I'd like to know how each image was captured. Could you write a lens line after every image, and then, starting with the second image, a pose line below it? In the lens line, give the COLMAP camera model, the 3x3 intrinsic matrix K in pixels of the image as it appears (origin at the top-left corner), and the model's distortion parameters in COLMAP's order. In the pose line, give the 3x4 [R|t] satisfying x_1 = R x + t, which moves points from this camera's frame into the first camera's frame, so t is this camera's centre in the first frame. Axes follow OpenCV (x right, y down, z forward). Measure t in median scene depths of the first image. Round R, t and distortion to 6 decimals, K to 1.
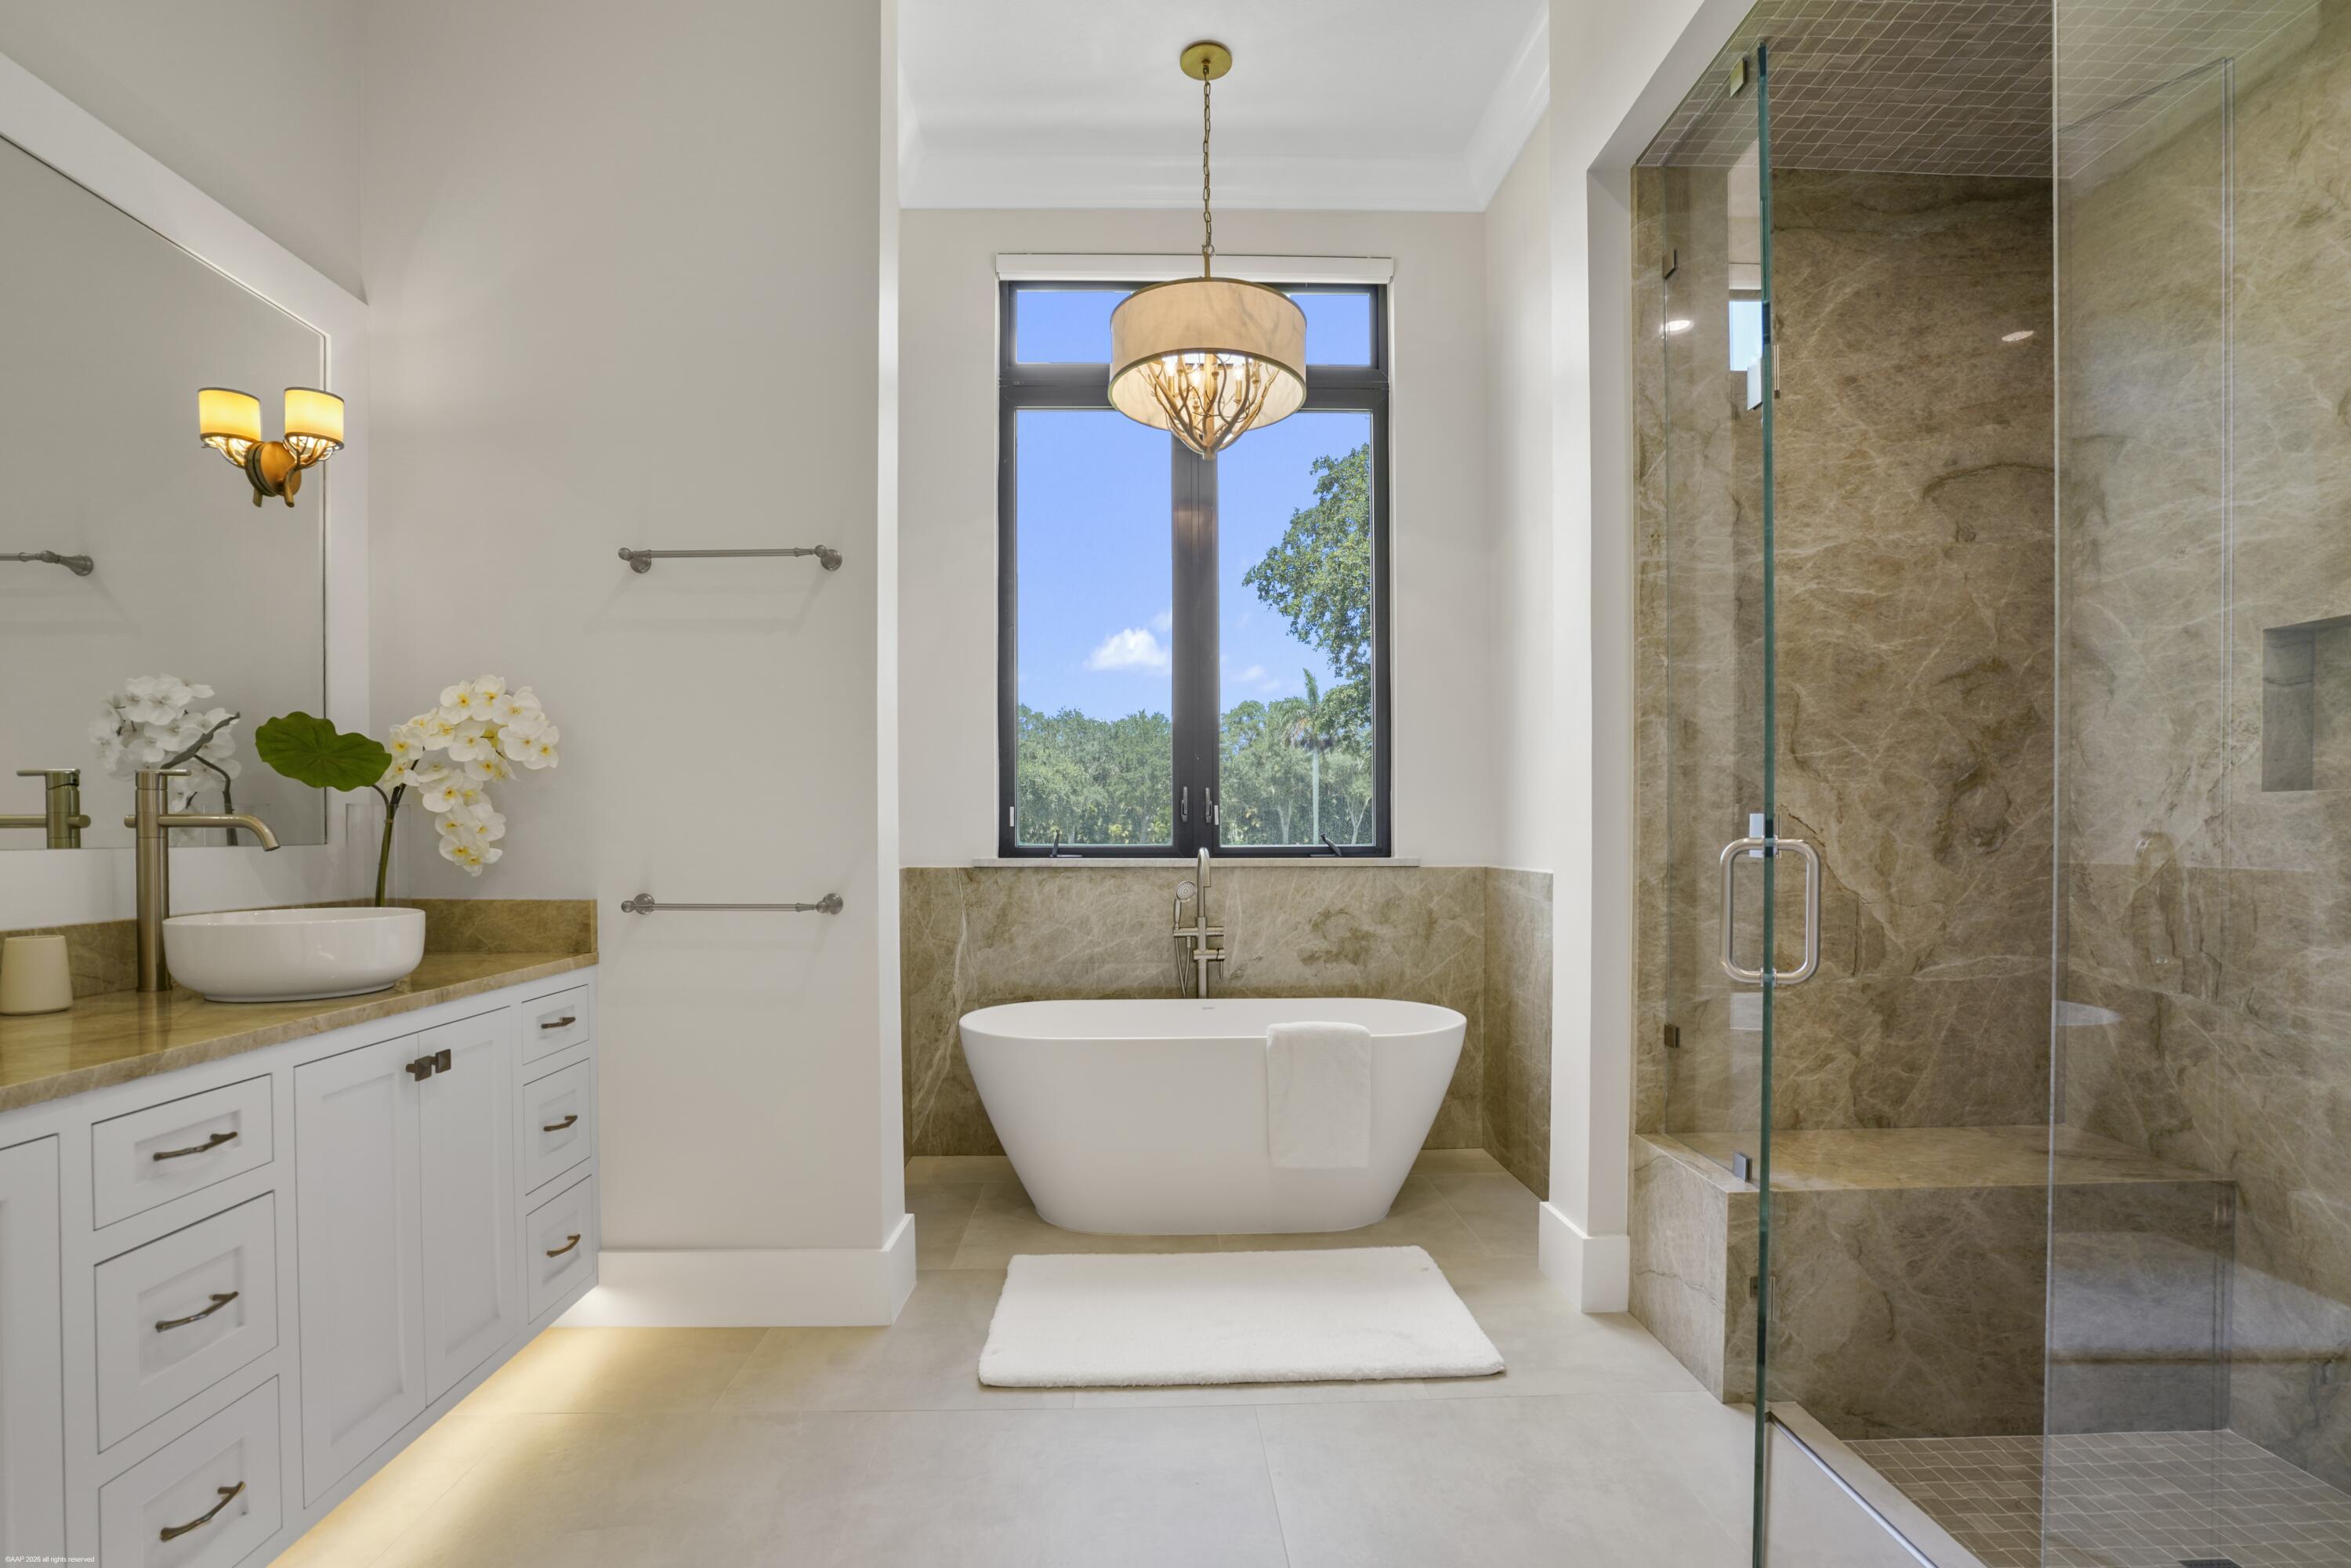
lens RADIAL K [[1098.1, 0, 1150.5], [0, 1098.1, 808.6], [0, 0, 1]] dist [-0.062051, 0.030039]
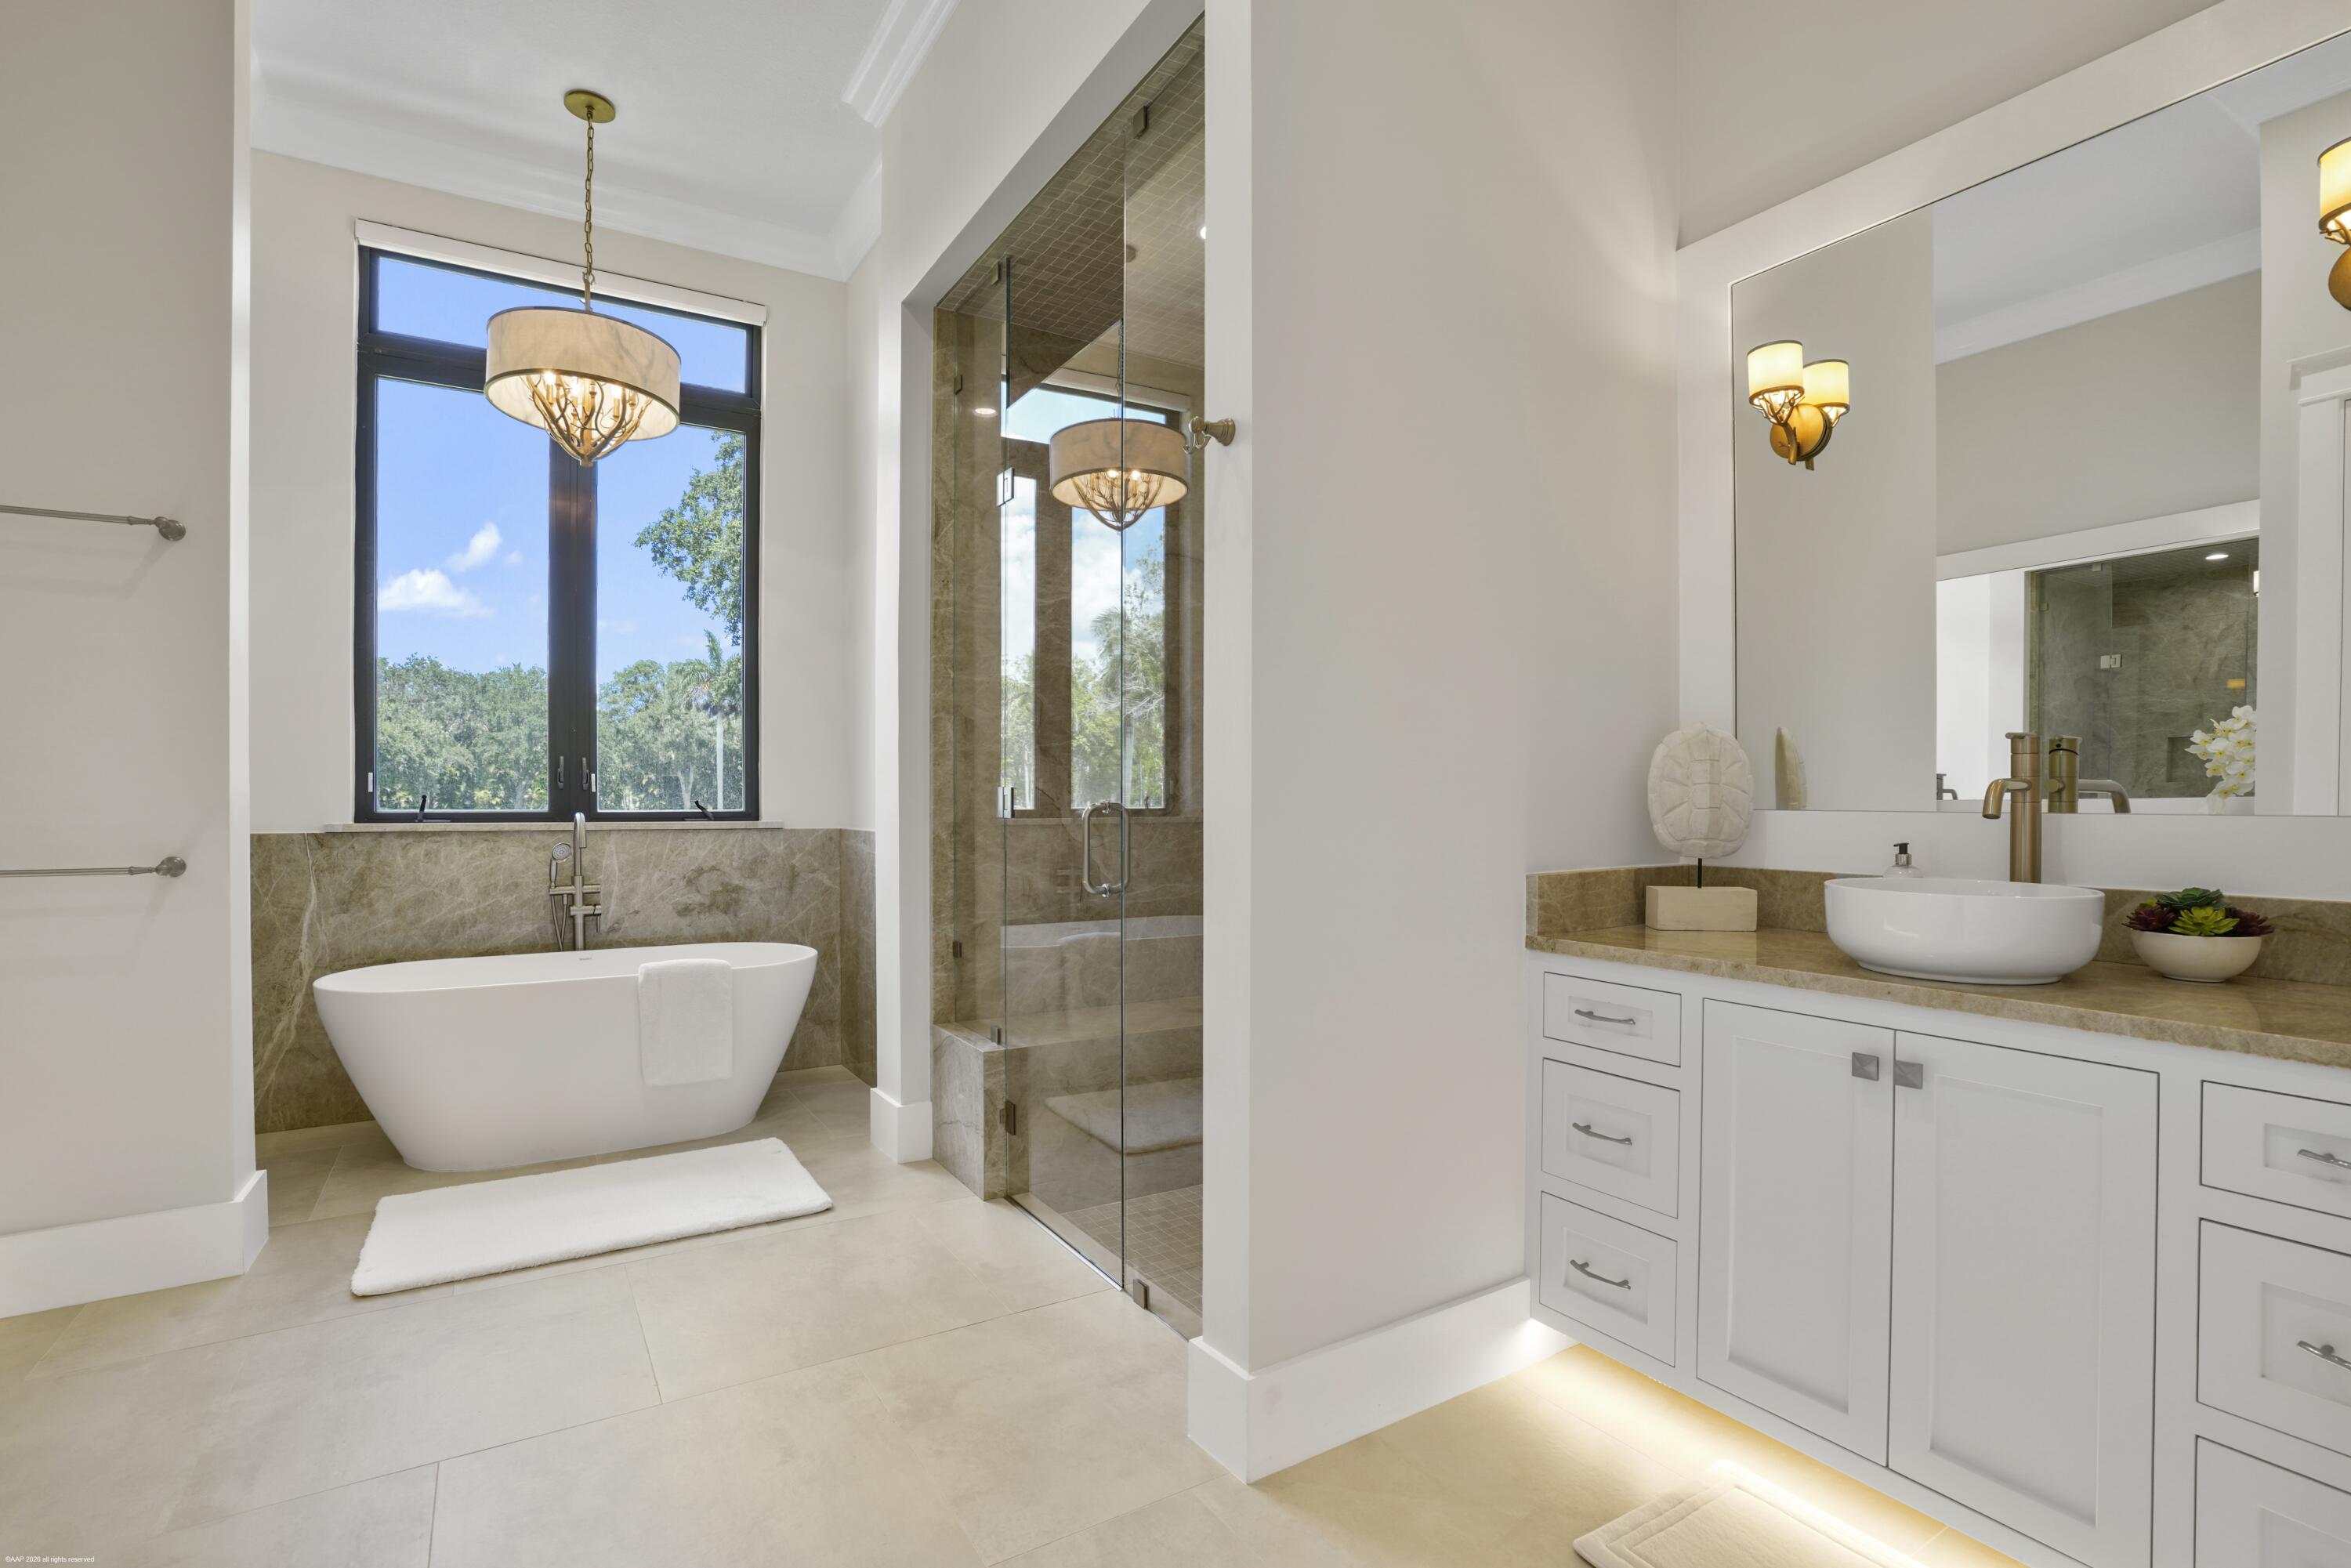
lens RADIAL K [[1098.1, 0, 1150.5], [0, 1098.1, 808.6], [0, 0, 1]] dist [-0.062051, 0.030039]
pose [[0.866189, -0.000146, 0.499717, 0.002396], [-0.014363, 0.999580, 0.025188, -0.003721], [-0.499511, -0.028995, 0.865822, -0.224348]]
